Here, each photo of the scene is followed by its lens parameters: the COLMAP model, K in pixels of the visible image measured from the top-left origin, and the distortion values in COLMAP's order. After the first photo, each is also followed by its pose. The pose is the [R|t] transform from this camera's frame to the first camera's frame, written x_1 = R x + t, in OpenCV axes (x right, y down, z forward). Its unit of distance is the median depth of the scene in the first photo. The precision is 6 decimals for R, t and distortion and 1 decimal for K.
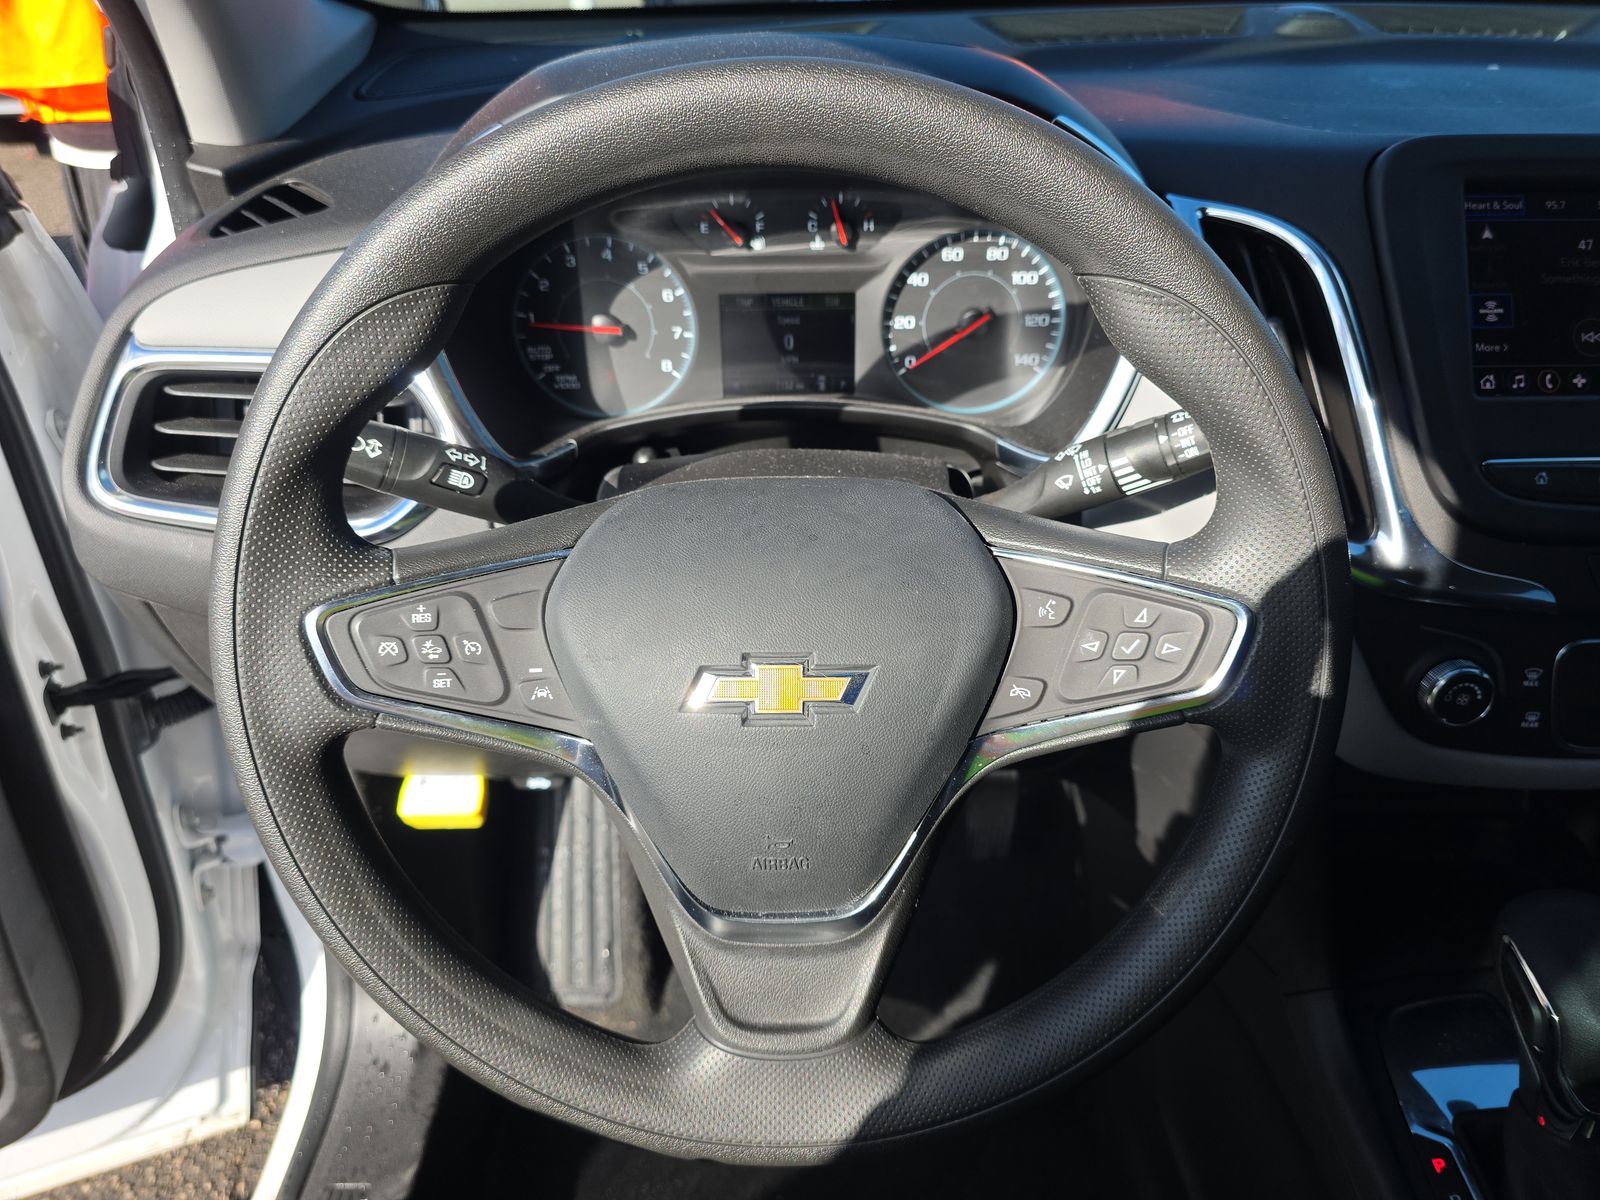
lens RADIAL K [[1066.5, 0, 800.0], [0, 1066.5, 593.4], [0, 0, 1]] dist [0.066798, -0.065056]
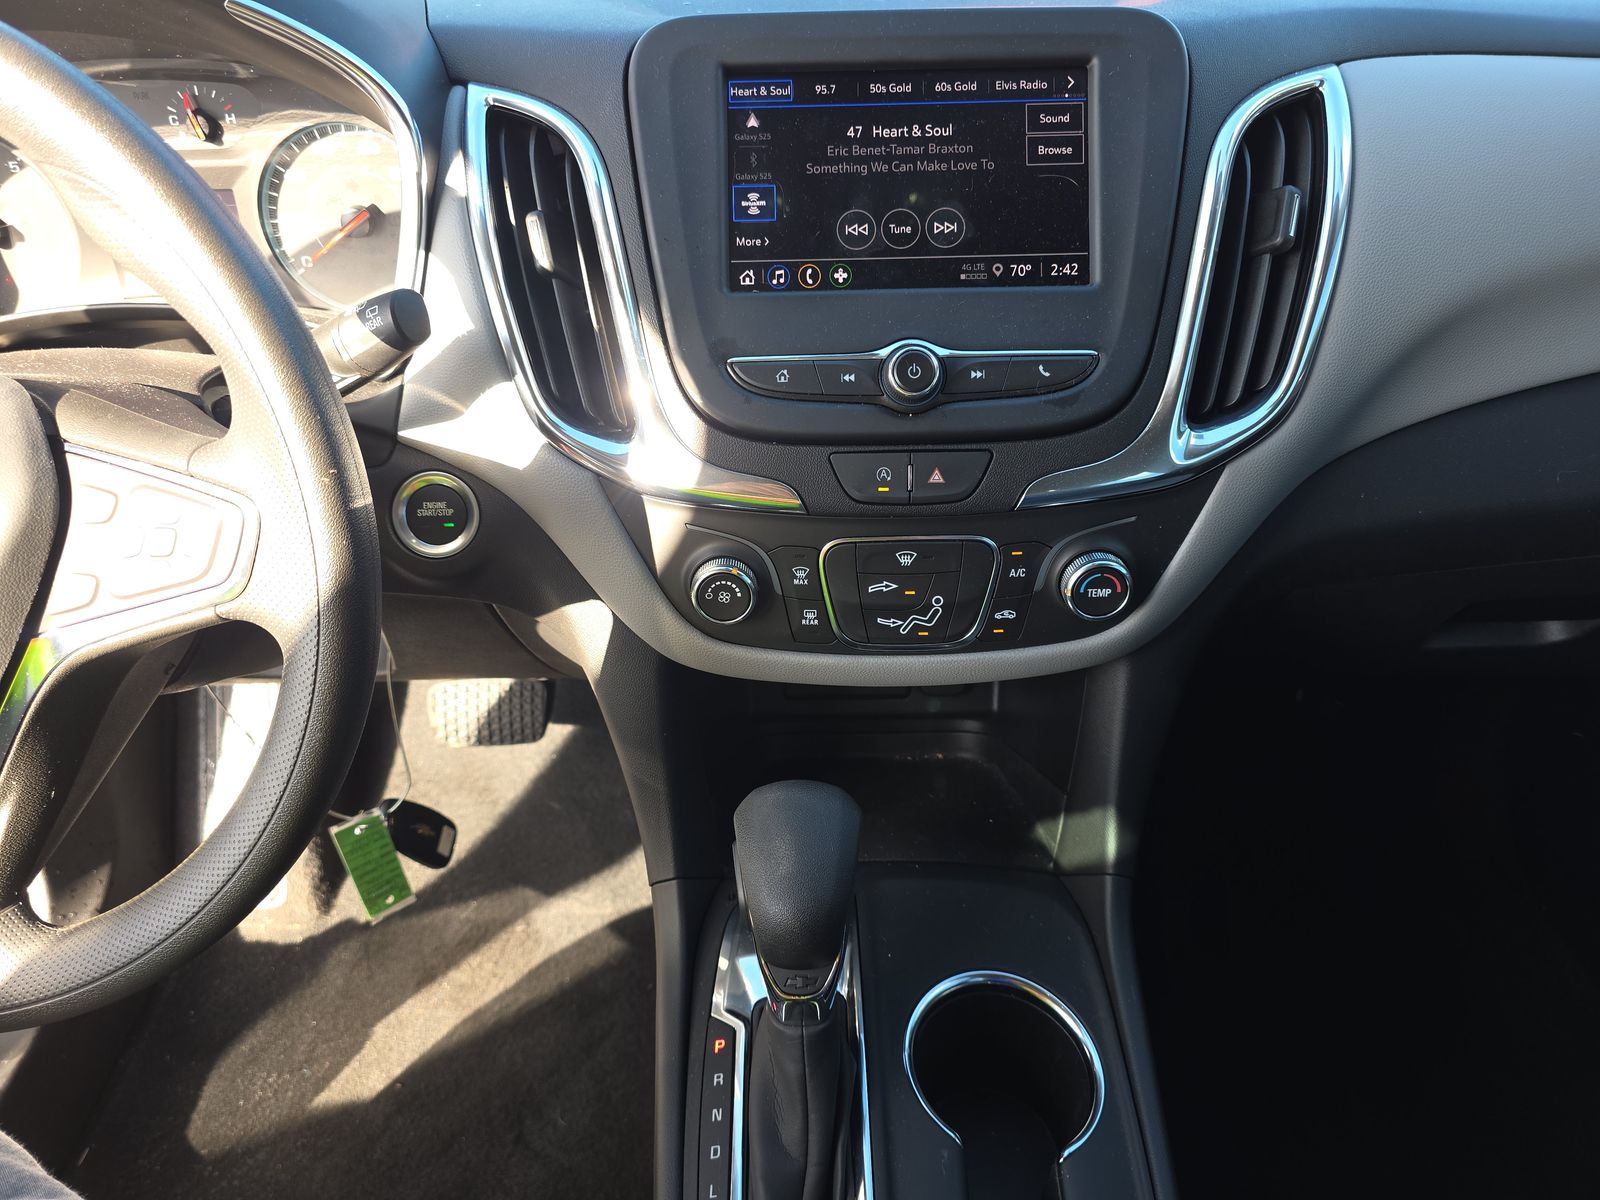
lens RADIAL K [[1066.5, 0, 800.0], [0, 1066.5, 593.4], [0, 0, 1]] dist [0.066798, -0.065056]
pose [[0.999630, -0.003171, -0.027026, 0.594546], [0.005035, 0.997593, 0.069164, 0.021286], [0.026741, -0.069275, 0.997239, 0.003630]]
